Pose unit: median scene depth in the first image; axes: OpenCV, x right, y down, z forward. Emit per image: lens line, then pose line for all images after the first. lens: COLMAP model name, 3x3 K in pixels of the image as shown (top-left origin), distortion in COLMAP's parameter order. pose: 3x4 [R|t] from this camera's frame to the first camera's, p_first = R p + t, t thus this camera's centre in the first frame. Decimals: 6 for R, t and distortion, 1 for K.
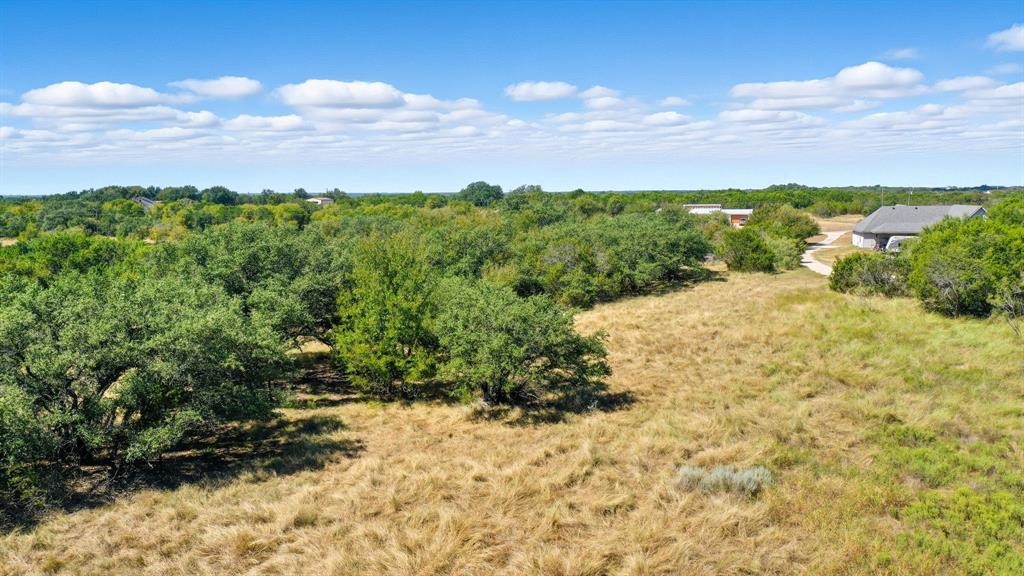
lens RADIAL K [[783.1, 0, 512.0], [0, 783.1, 288.0], [0, 0, 1]] dist [-0.010540, 0.001180]
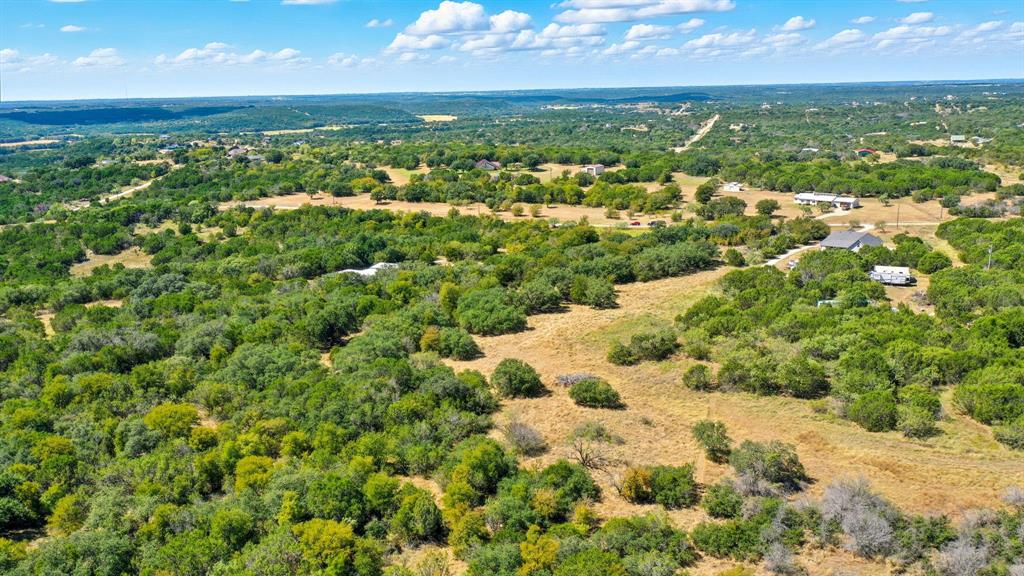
lens RADIAL K [[783.1, 0, 512.0], [0, 783.1, 288.0], [0, 0, 1]] dist [-0.010540, 0.001180]
pose [[0.934464, 0.071860, -0.348730, 1.420041], [-0.025317, 0.990353, 0.136234, -0.765260], [0.355156, -0.118477, 0.927269, -4.615290]]
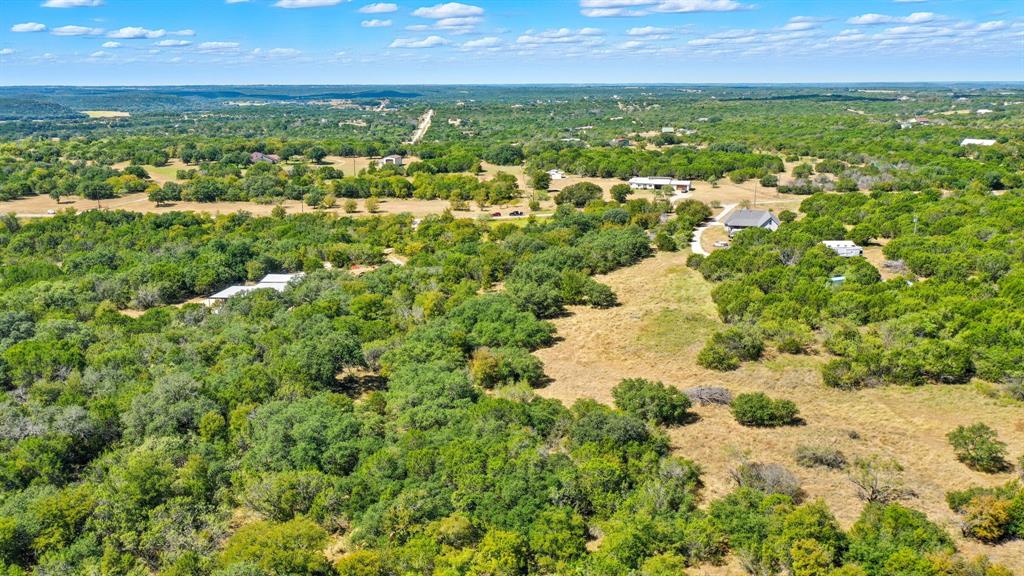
lens RADIAL K [[783.1, 0, 512.0], [0, 783.1, 288.0], [0, 0, 1]] dist [-0.010540, 0.001180]
pose [[0.999543, -0.005558, 0.029705, -0.698903], [0.001543, 0.991046, 0.133511, -0.633399], [-0.030182, -0.133404, 0.990602, -3.942068]]
